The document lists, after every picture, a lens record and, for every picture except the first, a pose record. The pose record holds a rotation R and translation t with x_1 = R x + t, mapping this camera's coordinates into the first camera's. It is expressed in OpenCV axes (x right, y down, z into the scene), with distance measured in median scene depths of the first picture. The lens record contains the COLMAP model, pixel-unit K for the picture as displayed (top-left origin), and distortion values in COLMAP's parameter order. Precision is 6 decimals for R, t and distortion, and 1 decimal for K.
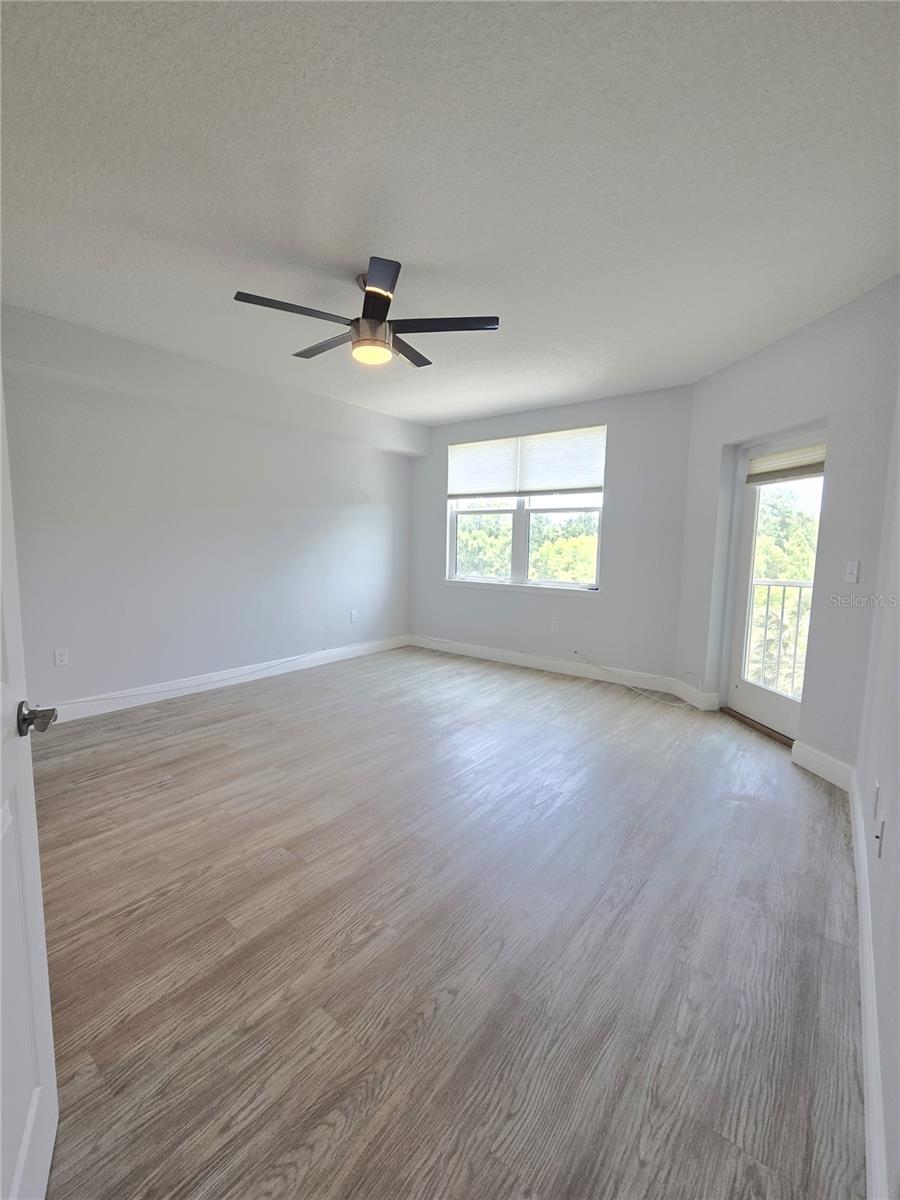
lens RADIAL K [[502.0, 0, 445.1], [0, 502.0, 596.8], [0, 0, 1]] dist [0.000713, -0.000712]
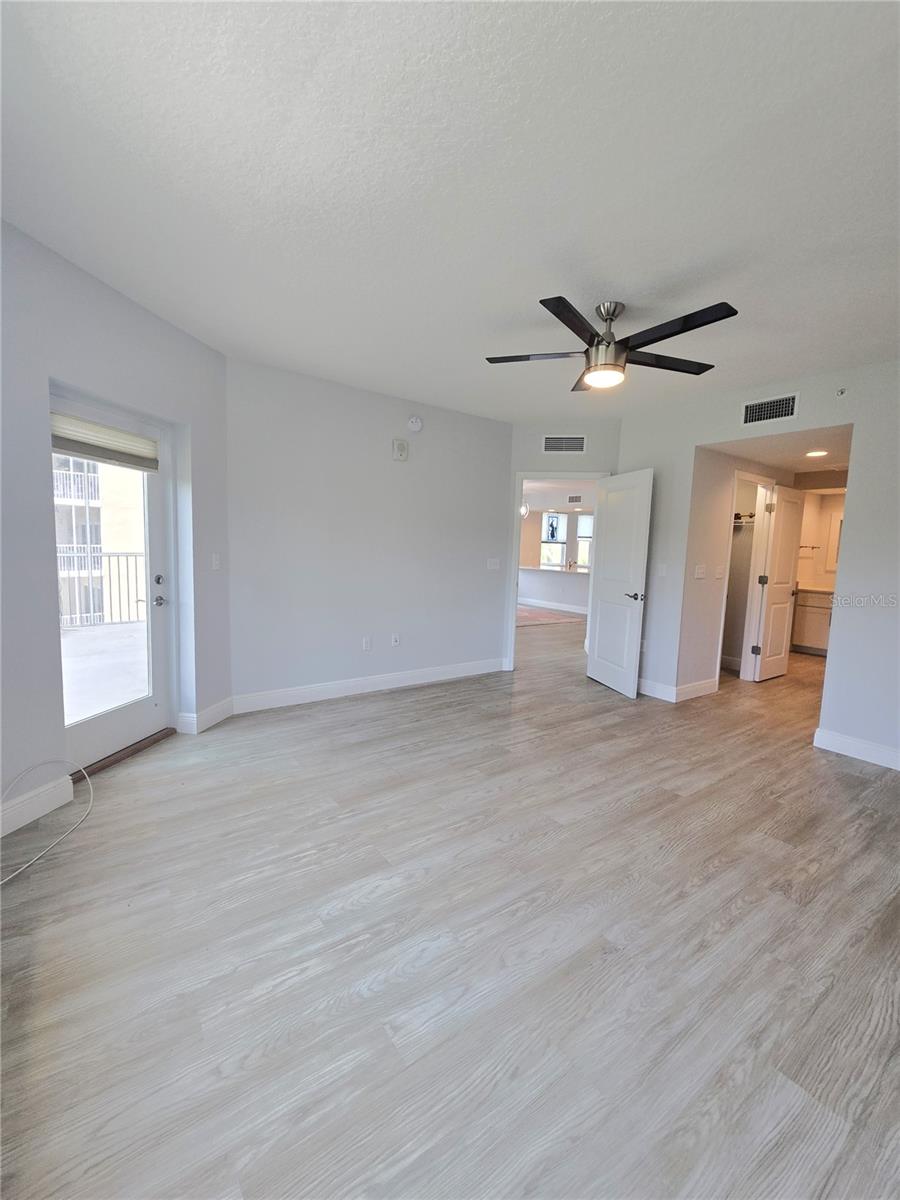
lens RADIAL K [[504.3, 0, 451.1], [0, 504.3, 598.6], [0, 0, 1]] dist [0.000469, -0.000345]
pose [[-0.963099, -0.078277, 0.257512, -0.115441], [-0.022161, 0.976588, 0.213974, -0.208113], [-0.268232, 0.200371, -0.942286, 1.739198]]
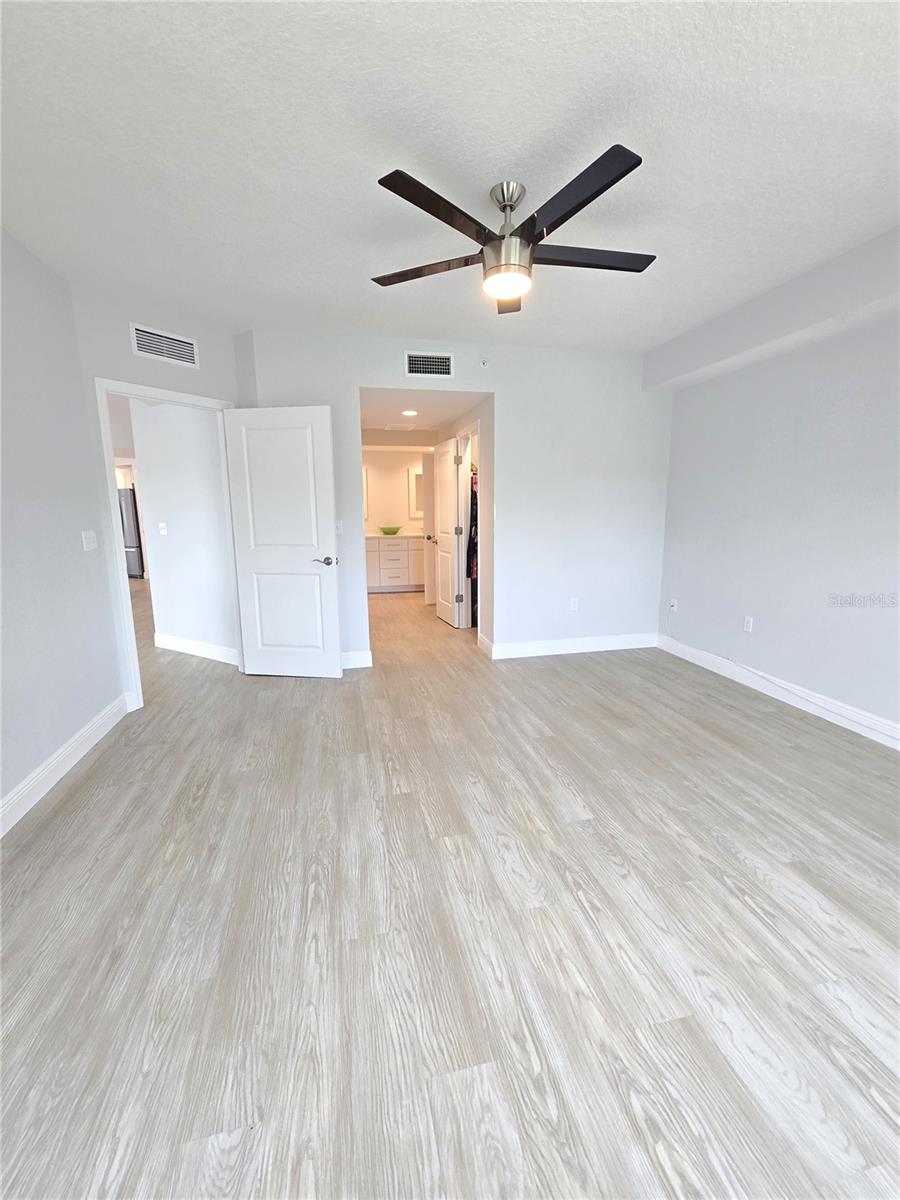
lens RADIAL K [[511.8, 0, 452.2], [0, 511.8, 594.9], [0, 0, 1]] dist [0.001554, -0.000122]
pose [[-0.621085, 0.119990, -0.774504, 0.502214], [-0.085954, 0.971822, 0.219487, -0.136471], [0.779016, 0.202892, -0.593270, 1.240132]]
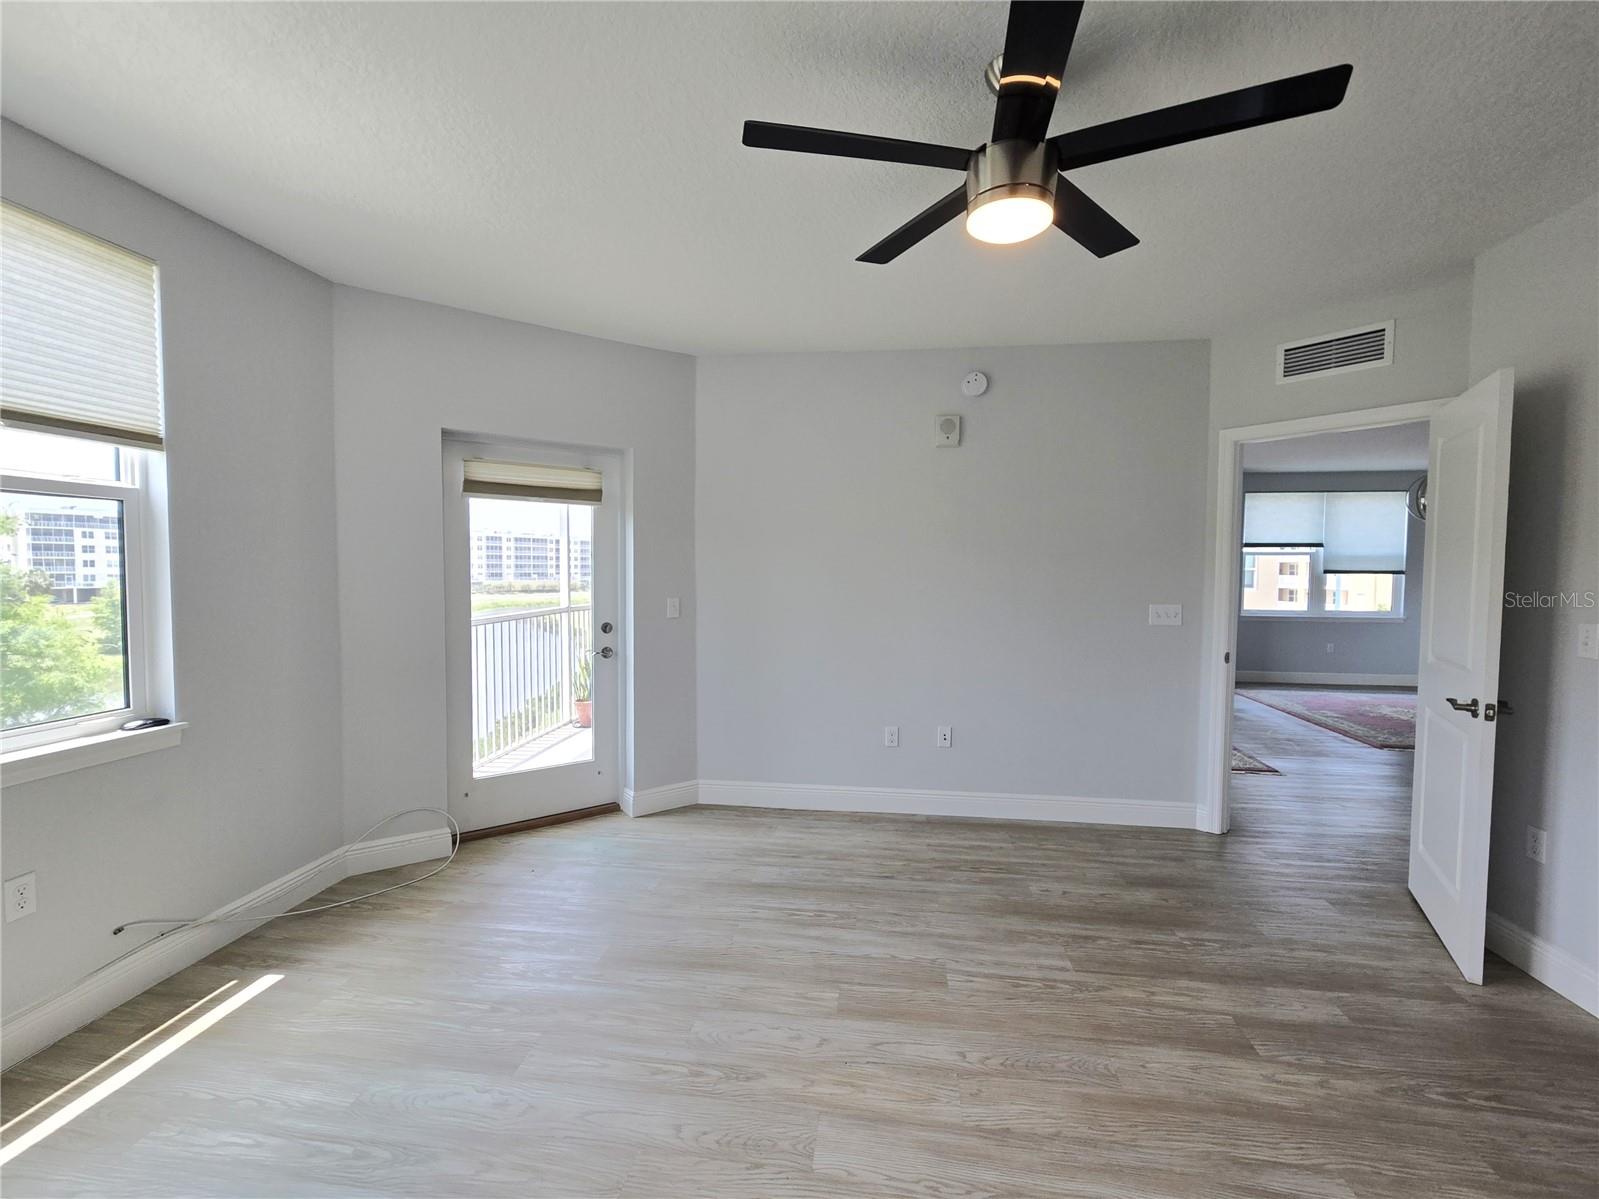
lens RADIAL K [[708.5, 0, 798.3], [0, 708.5, 600.3], [0, 0, 1]] dist [0.002282, 0.001083]
pose [[-0.507044, -0.061174, 0.859746, -0.517291], [0.078893, 0.989997, 0.116970, -0.181178], [-0.858302, 0.127137, -0.497146, 1.254750]]
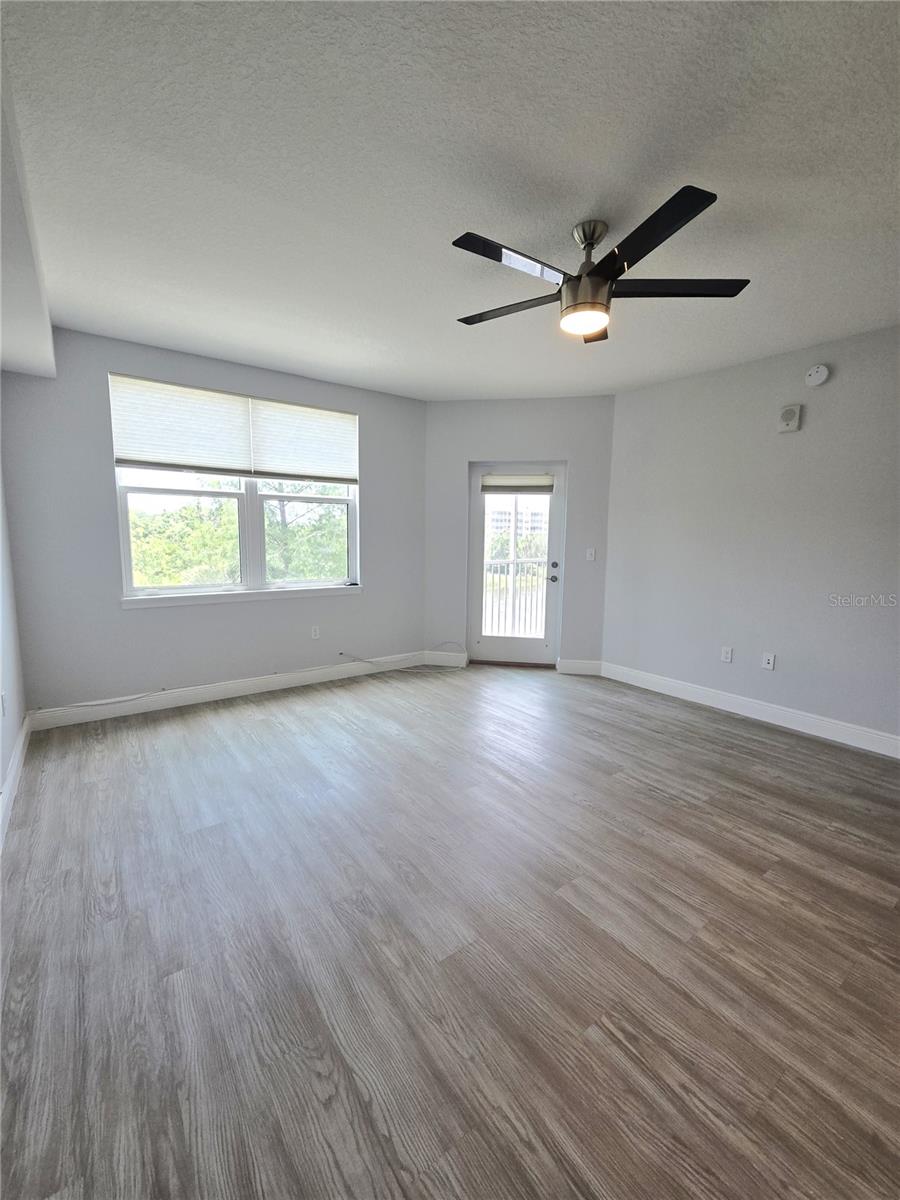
lens RADIAL K [[502.0, 0, 445.1], [0, 502.0, 596.8], [0, 0, 1]] dist [0.000713, -0.000712]
pose [[0.275973, -0.134153, 0.951757, -0.855990], [0.096744, 0.989060, 0.111359, -0.122005], [-0.956284, 0.061344, 0.285932, 0.819945]]
